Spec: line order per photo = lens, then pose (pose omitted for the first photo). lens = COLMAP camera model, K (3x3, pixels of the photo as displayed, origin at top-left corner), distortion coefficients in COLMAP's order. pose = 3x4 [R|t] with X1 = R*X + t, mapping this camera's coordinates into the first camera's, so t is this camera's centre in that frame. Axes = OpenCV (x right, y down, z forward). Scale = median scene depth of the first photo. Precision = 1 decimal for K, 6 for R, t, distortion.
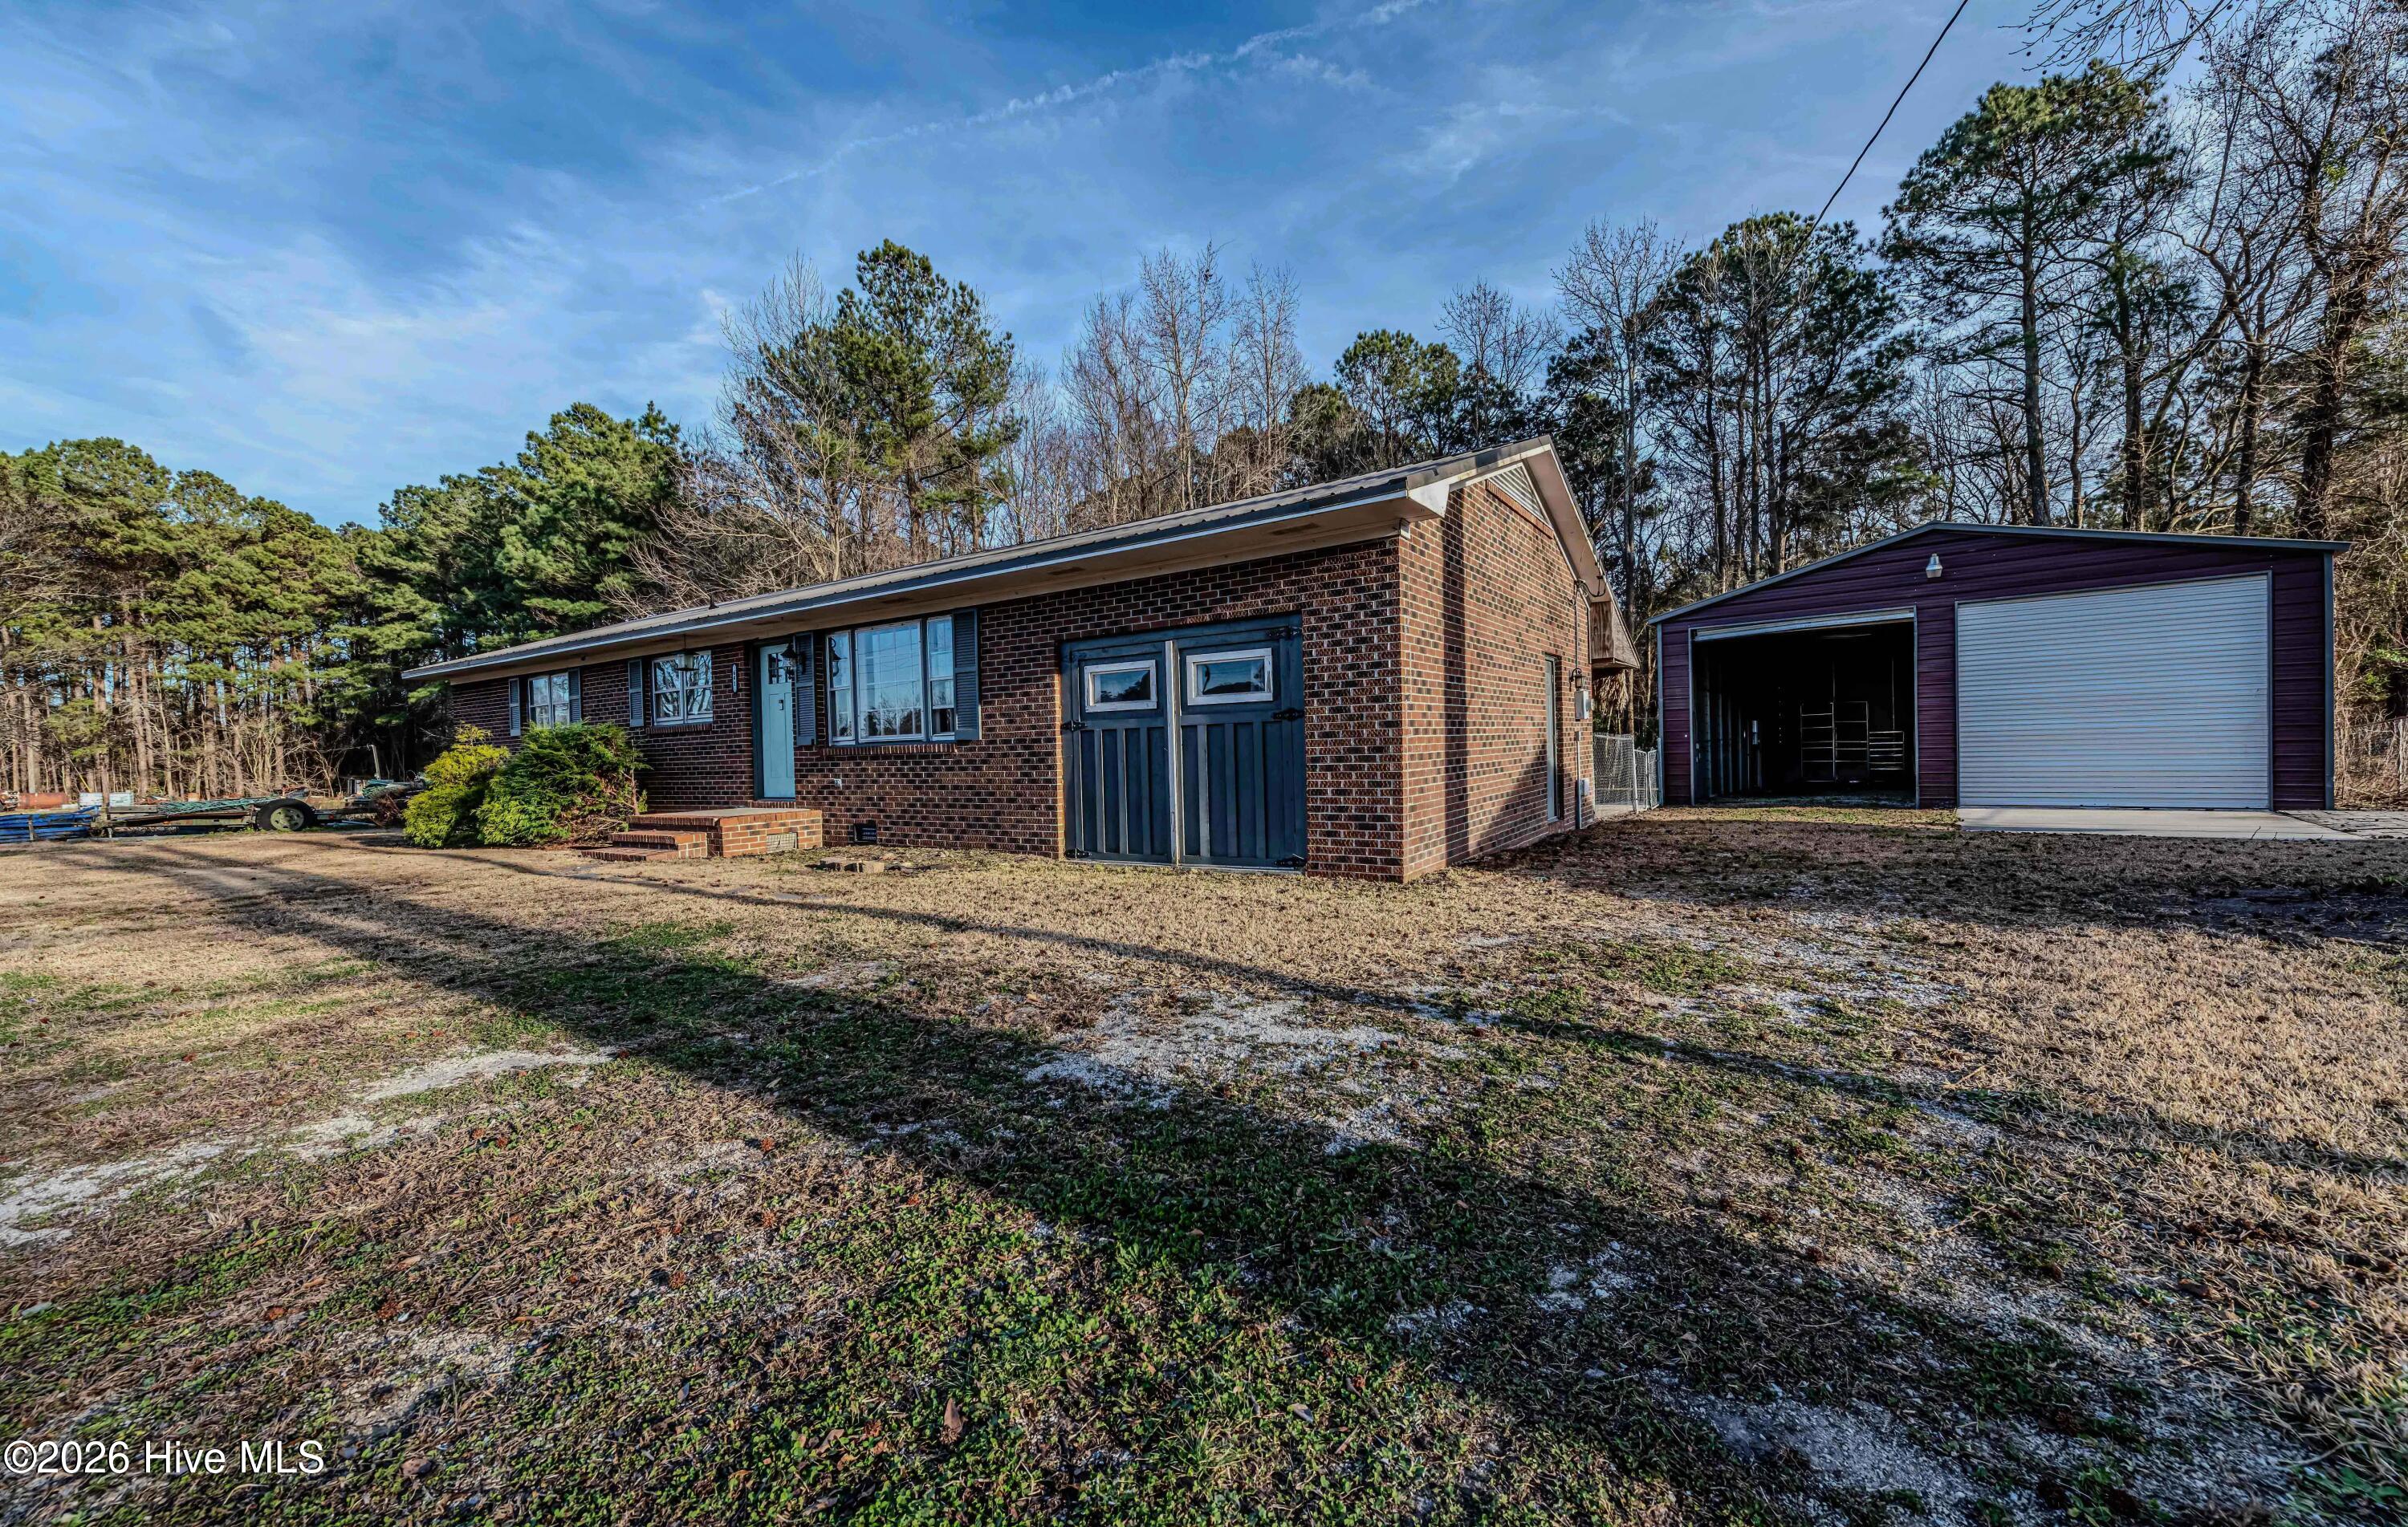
lens RADIAL K [[925.0, 0, 1196.6], [0, 925.0, 761.2], [0, 0, 1]] dist [0.000866, -0.000037]
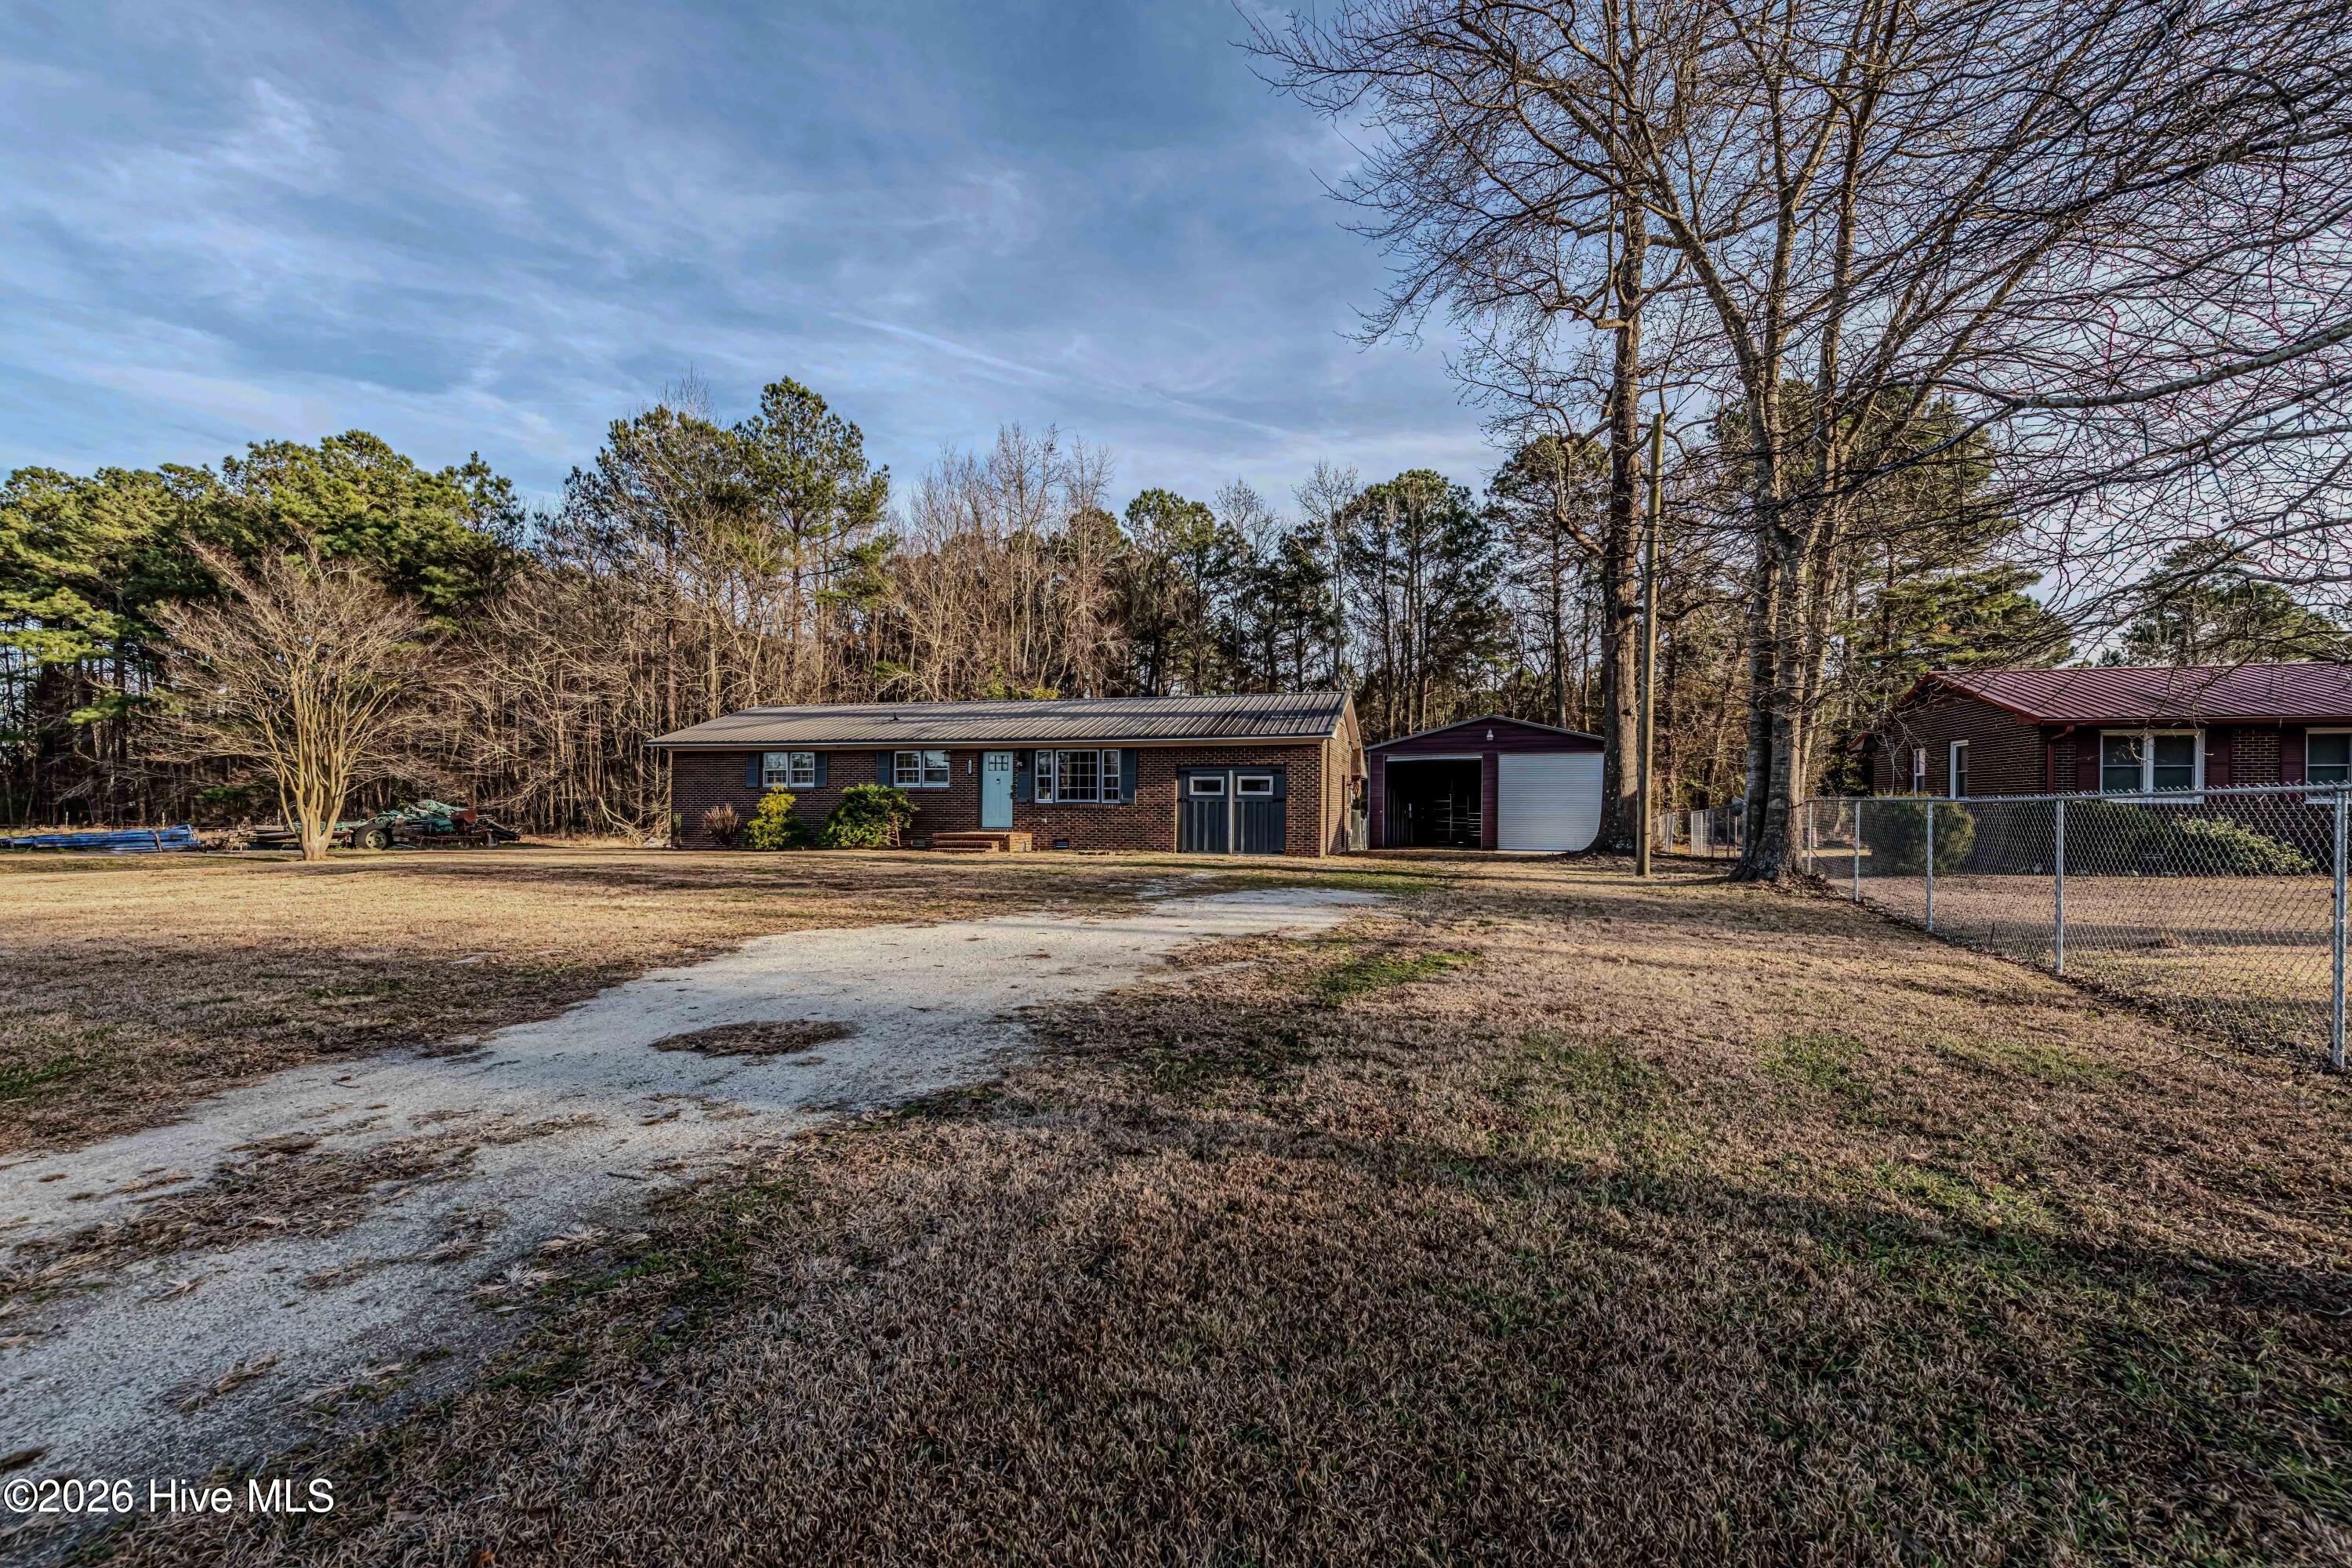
lens RADIAL K [[1007.9, 0, 1181.5], [0, 1007.9, 791.8], [0, 0, 1]] dist [0.000295, -0.000005]
pose [[0.944564, 0.040058, 0.325876, -0.313059], [-0.029308, 0.998854, -0.037834, 0.012935], [-0.327018, 0.026186, 0.944655, -0.480648]]
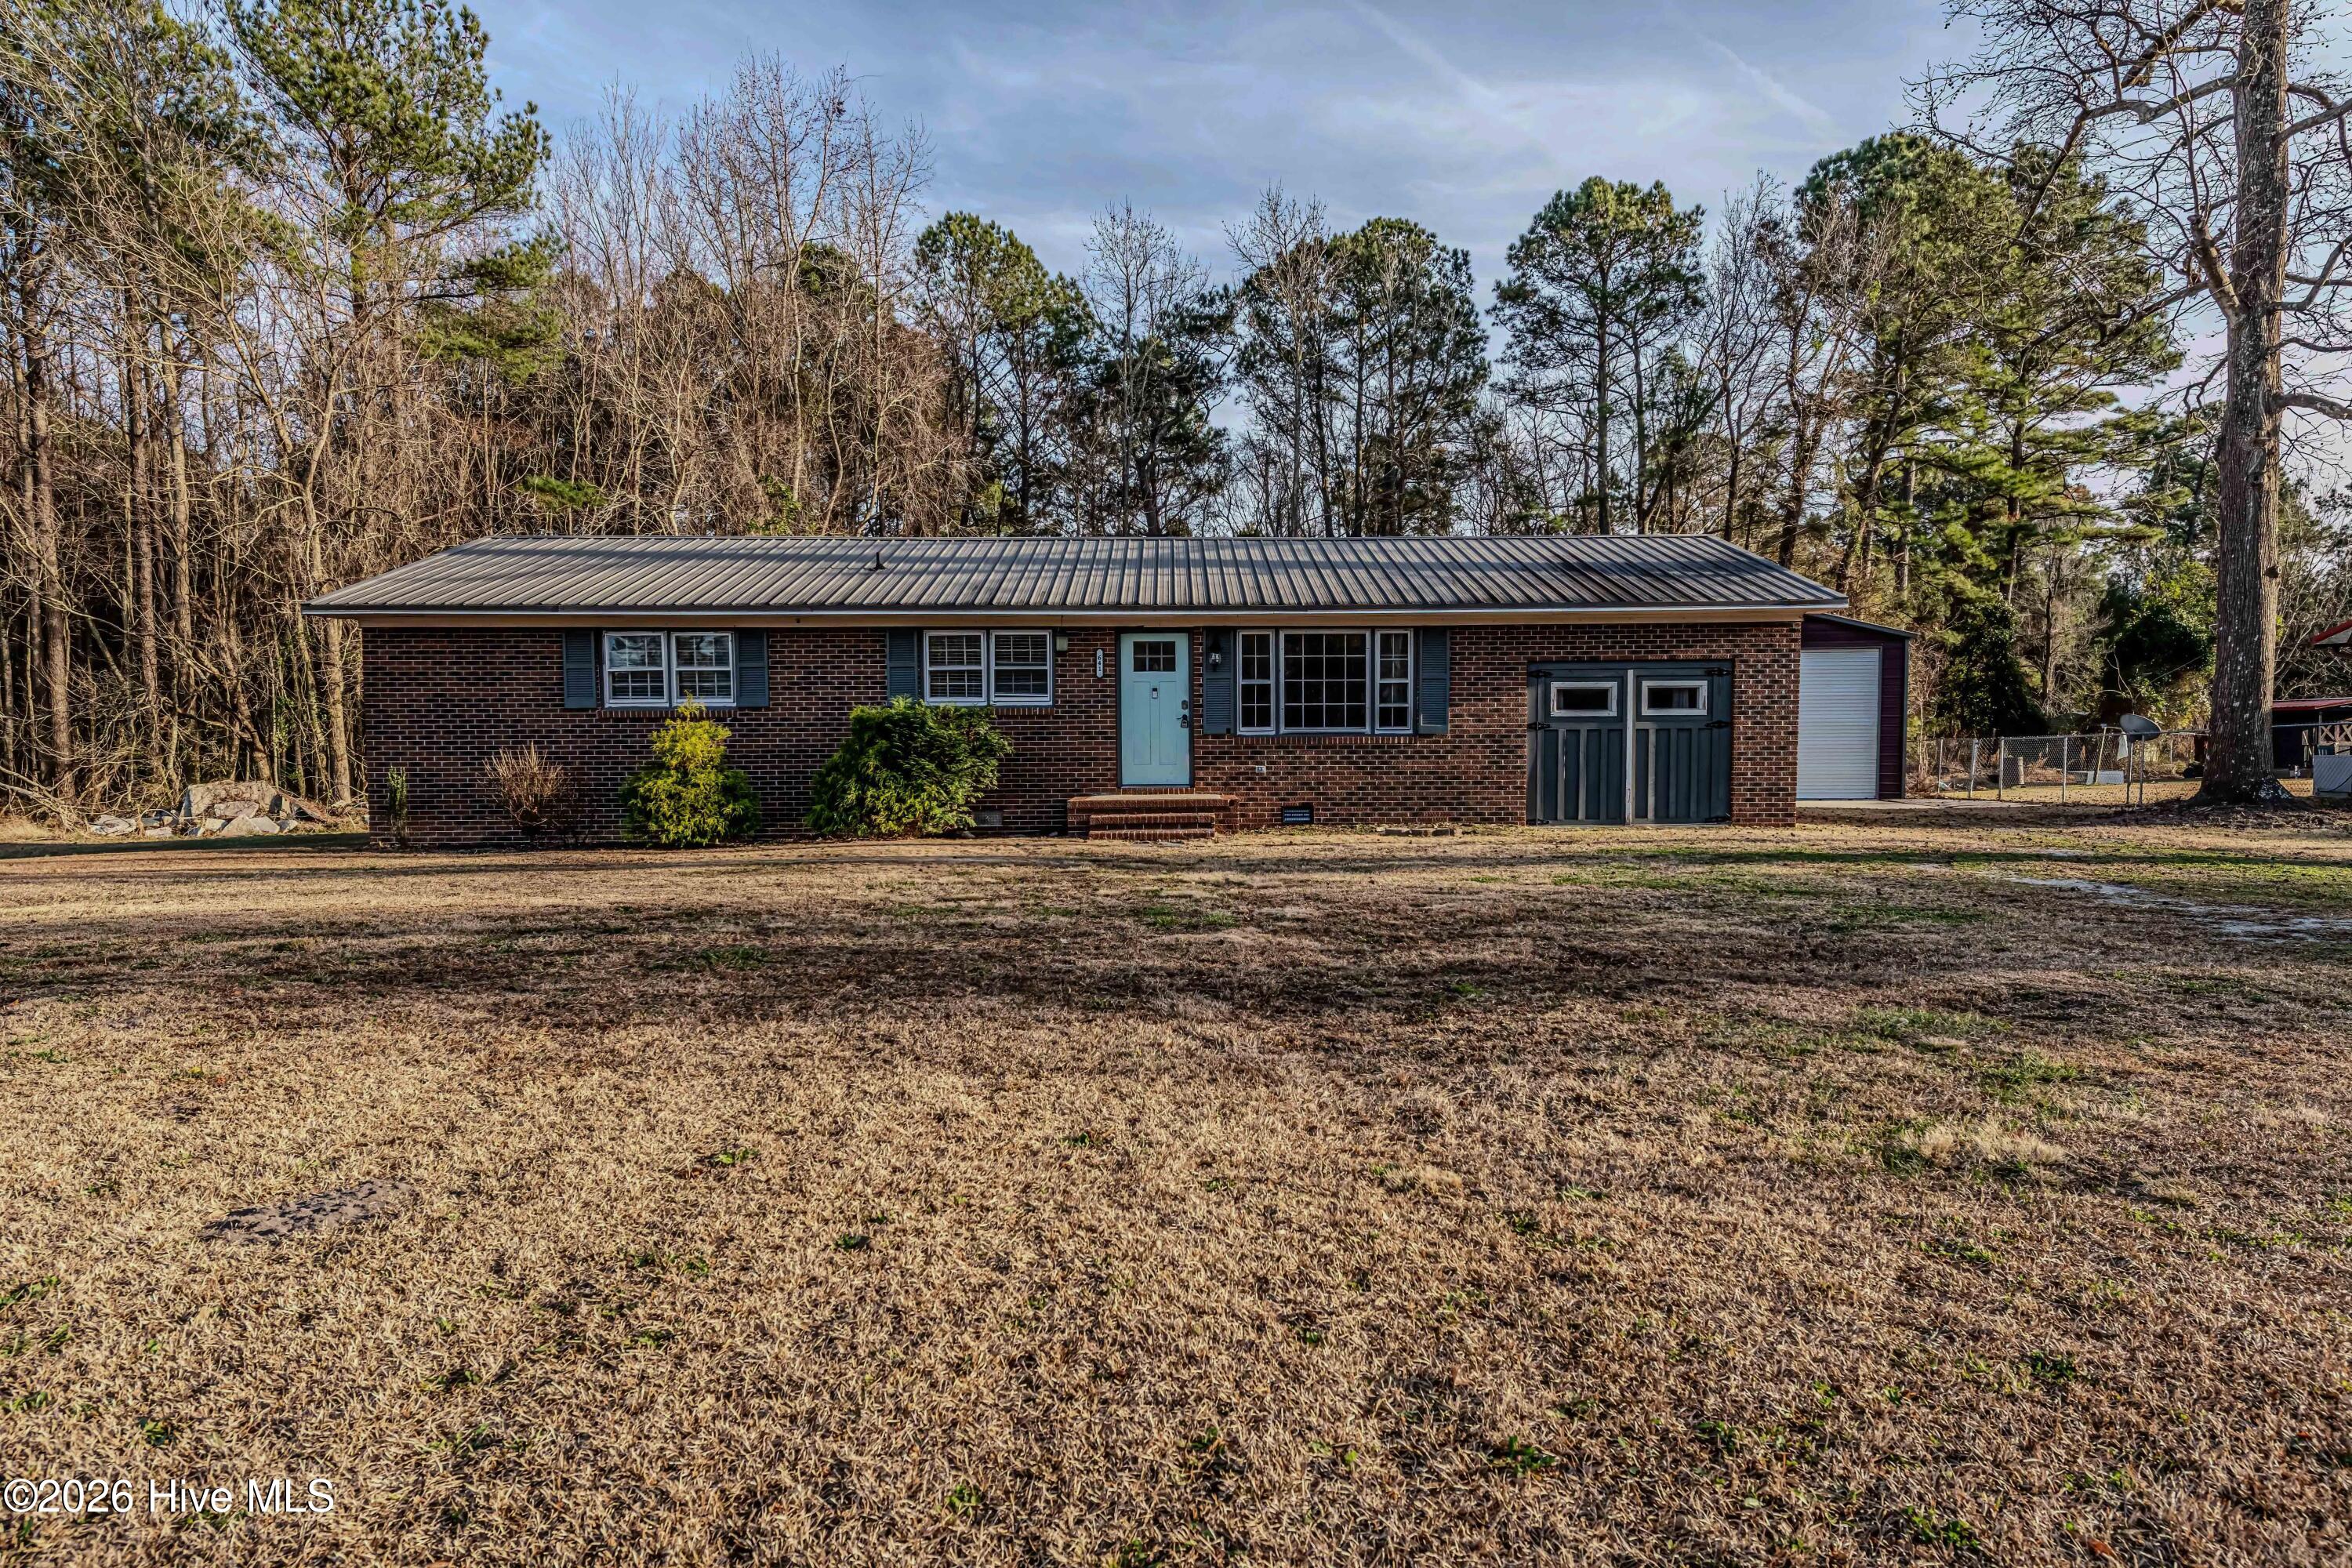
lens RADIAL K [[1427.2, 0, 1174.9], [0, 1427.2, 783.8], [0, 0, 1]] dist [0.007474, -0.000324]
pose [[0.805678, 0.007105, 0.592312, -0.538487], [-0.008879, 0.999961, 0.000082, 0.014870], [-0.592288, -0.005325, 0.805709, -0.103971]]
